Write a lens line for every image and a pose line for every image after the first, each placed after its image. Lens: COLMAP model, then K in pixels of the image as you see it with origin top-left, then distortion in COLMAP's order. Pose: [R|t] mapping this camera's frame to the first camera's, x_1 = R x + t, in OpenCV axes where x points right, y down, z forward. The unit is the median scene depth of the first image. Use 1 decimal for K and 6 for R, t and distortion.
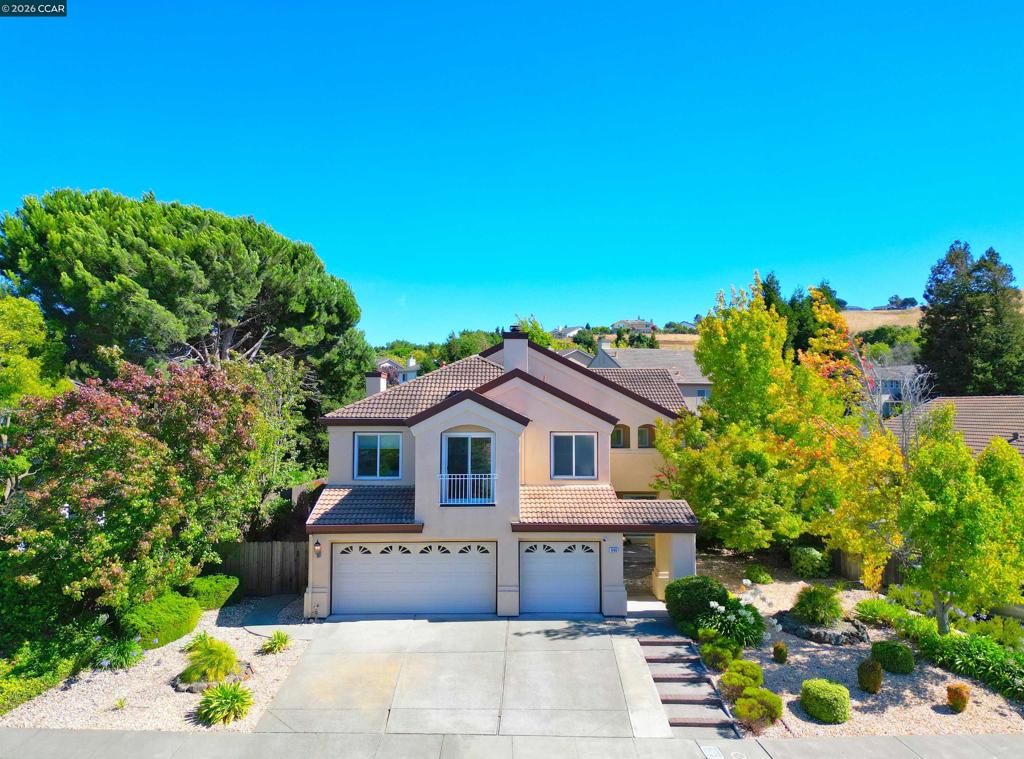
lens RADIAL K [[760.5, 0, 512.0], [0, 760.5, 379.5], [0, 0, 1]] dist [0.060181, -0.055606]
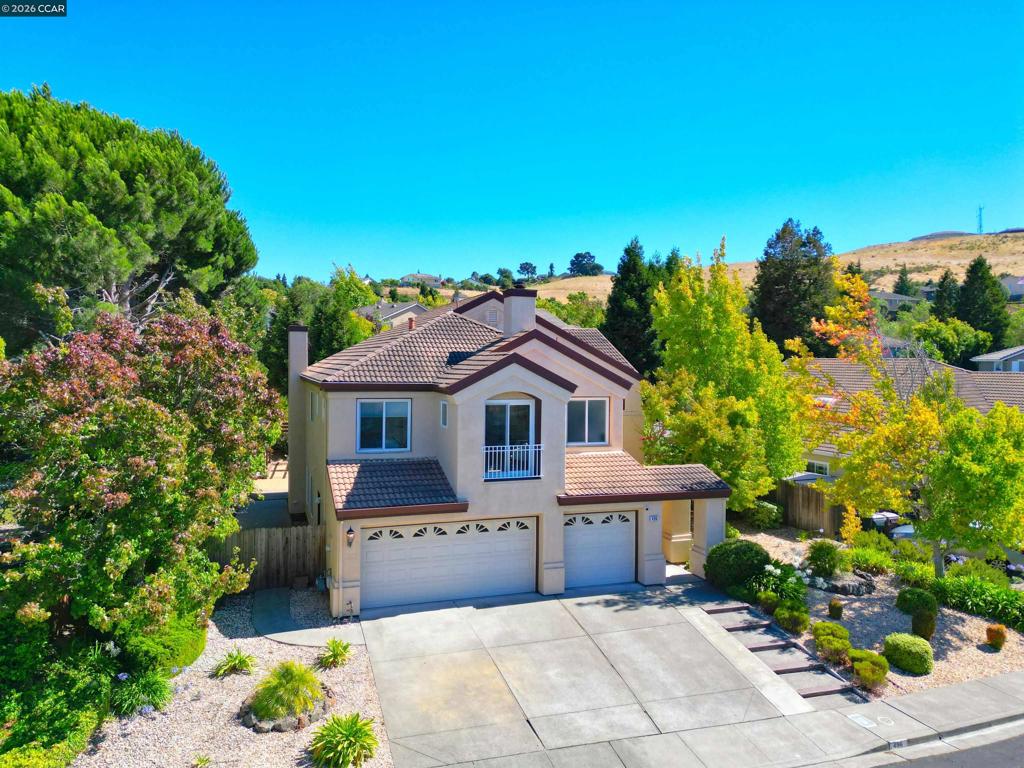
lens RADIAL K [[736.7, 0, 512.0], [0, 736.7, 384.0], [0, 0, 1]] dist [0.072158, -0.074704]
pose [[0.951828, -0.001424, 0.306628, -0.337951], [-0.020127, 0.997543, 0.067109, -0.008728], [-0.305970, -0.070048, 0.949461, 0.170921]]
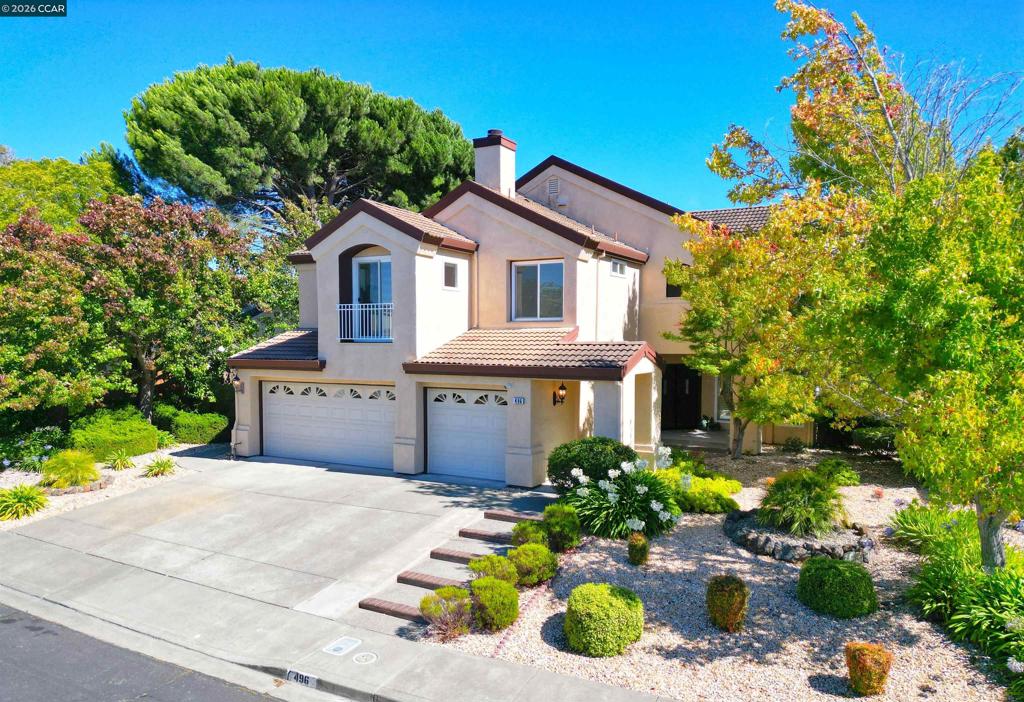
lens RADIAL K [[741.2, 0, 499.5], [0, 741.2, 382.6], [0, 0, 1]] dist [0.043119, -0.001345]
pose [[0.860332, 0.032097, -0.508723, 0.495378], [0.016947, 0.995663, 0.091480, 0.141838], [0.509453, -0.087324, 0.856056, 0.380565]]
